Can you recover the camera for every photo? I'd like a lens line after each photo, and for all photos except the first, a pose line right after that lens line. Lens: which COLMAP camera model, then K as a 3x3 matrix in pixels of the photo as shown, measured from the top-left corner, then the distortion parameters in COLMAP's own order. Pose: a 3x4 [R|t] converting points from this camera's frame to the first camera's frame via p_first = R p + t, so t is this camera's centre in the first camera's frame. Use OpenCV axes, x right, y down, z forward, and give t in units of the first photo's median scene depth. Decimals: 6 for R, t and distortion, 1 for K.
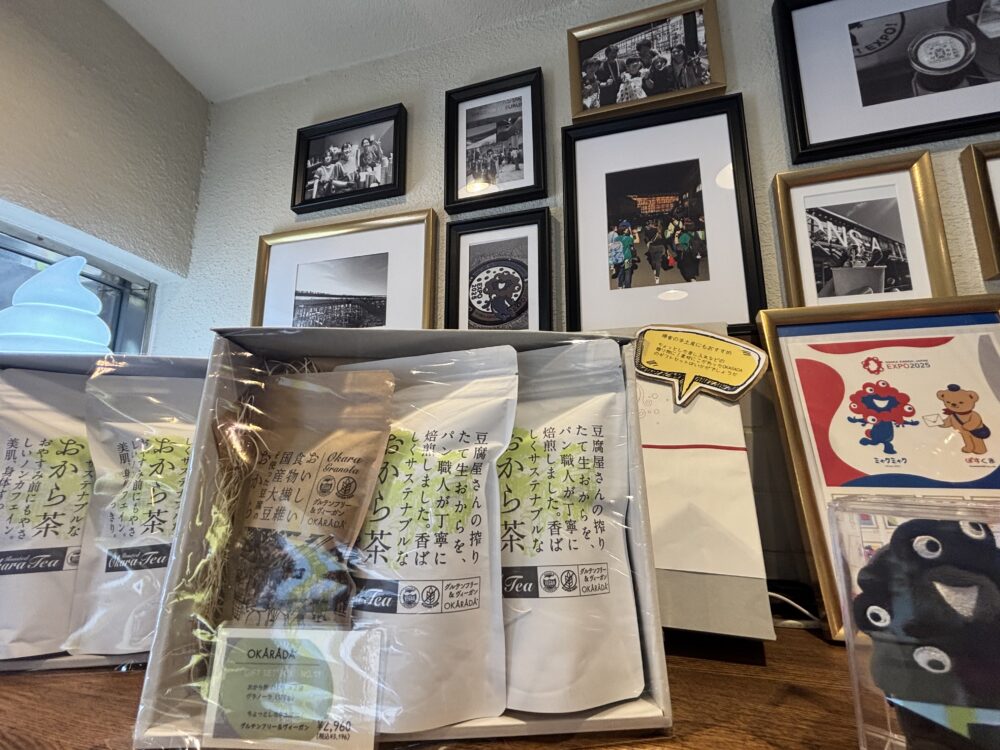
lens RADIAL K [[441.3, 0, 503.7], [0, 441.3, 373.7], [0, 0, 1]] dist [-0.001579, 0.000521]
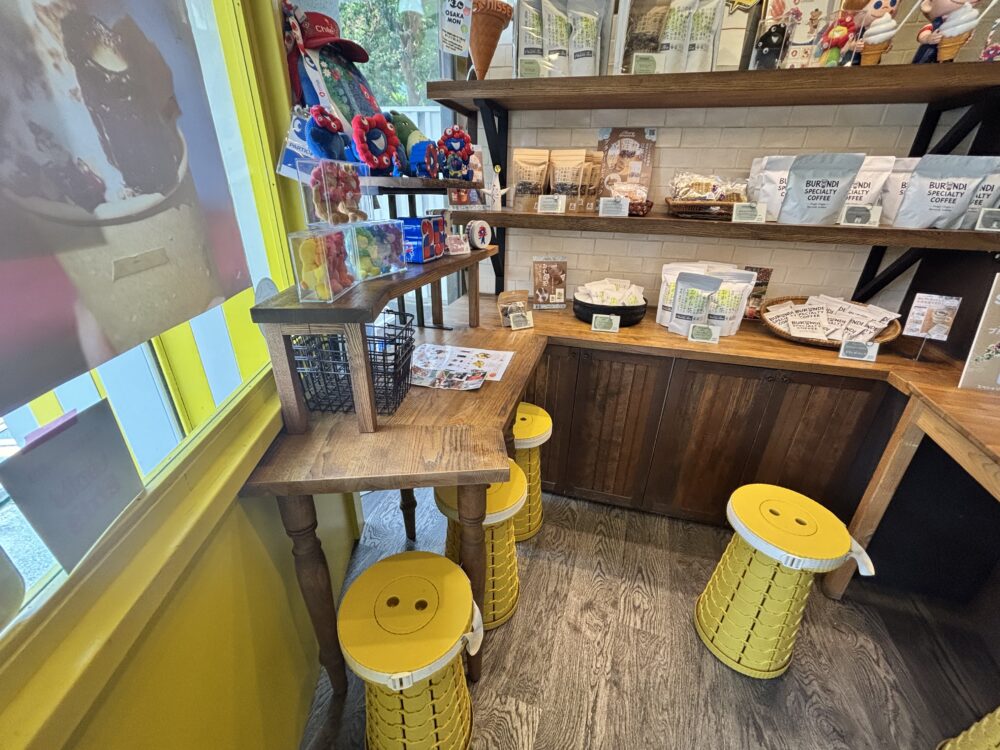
lens RADIAL K [[408.3, 0, 499.0], [0, 408.3, 377.0], [0, 0, 1]] dist [-0.001228, 0.000524]
pose [[0.999399, 0.005275, 0.034255, -2.066625], [-0.024266, 0.812185, 0.582895, 0.798837], [-0.024747, -0.583376, 0.811825, -4.388170]]
